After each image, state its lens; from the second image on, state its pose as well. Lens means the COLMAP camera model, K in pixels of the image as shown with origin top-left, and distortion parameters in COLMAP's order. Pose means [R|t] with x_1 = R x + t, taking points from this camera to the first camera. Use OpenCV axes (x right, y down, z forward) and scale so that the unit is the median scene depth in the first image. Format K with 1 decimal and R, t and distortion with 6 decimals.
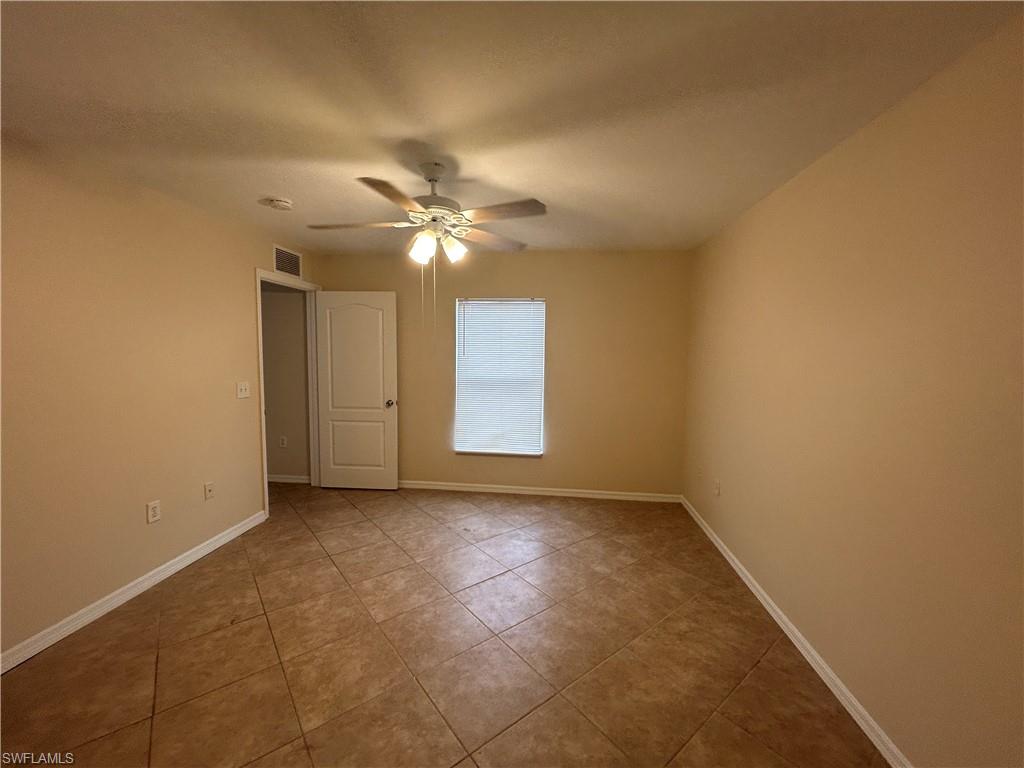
lens RADIAL K [[415.6, 0, 510.5], [0, 415.6, 383.7], [0, 0, 1]] dist [-0.001375, 0.000652]
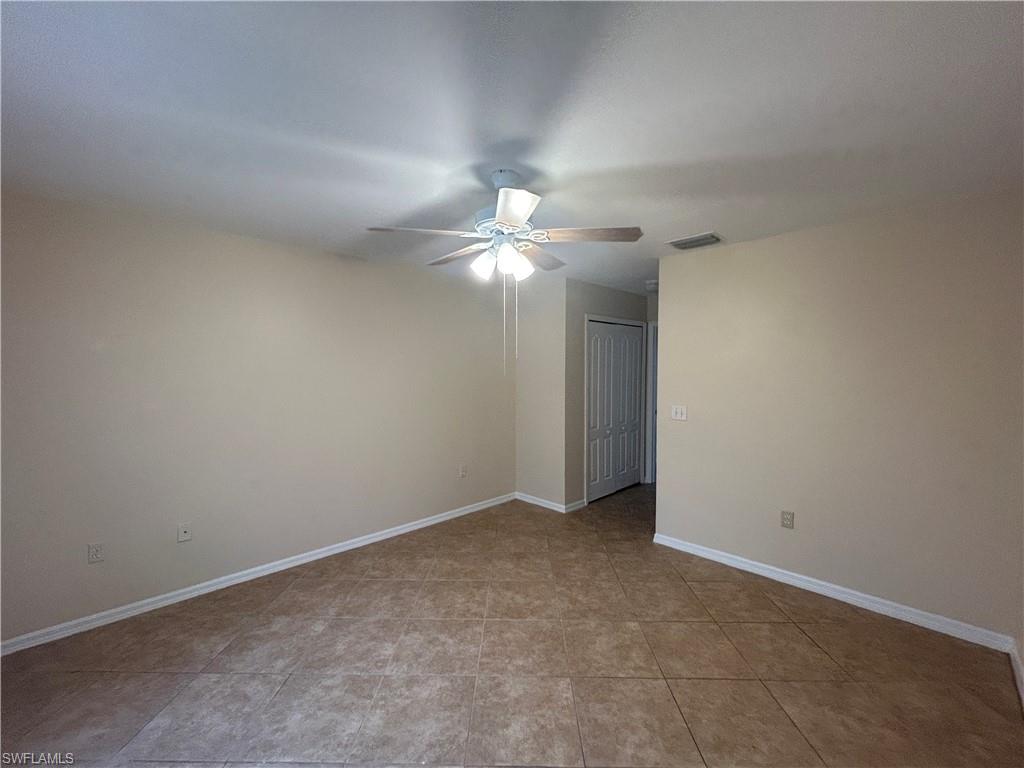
lens RADIAL K [[415.6, 0, 510.5], [0, 415.6, 383.7], [0, 0, 1]] dist [-0.001375, 0.000652]
pose [[-0.769647, -0.034782, 0.637522, -0.782626], [0.045667, 0.992959, 0.109306, -0.162392], [-0.636835, 0.113241, -0.762639, 1.713869]]
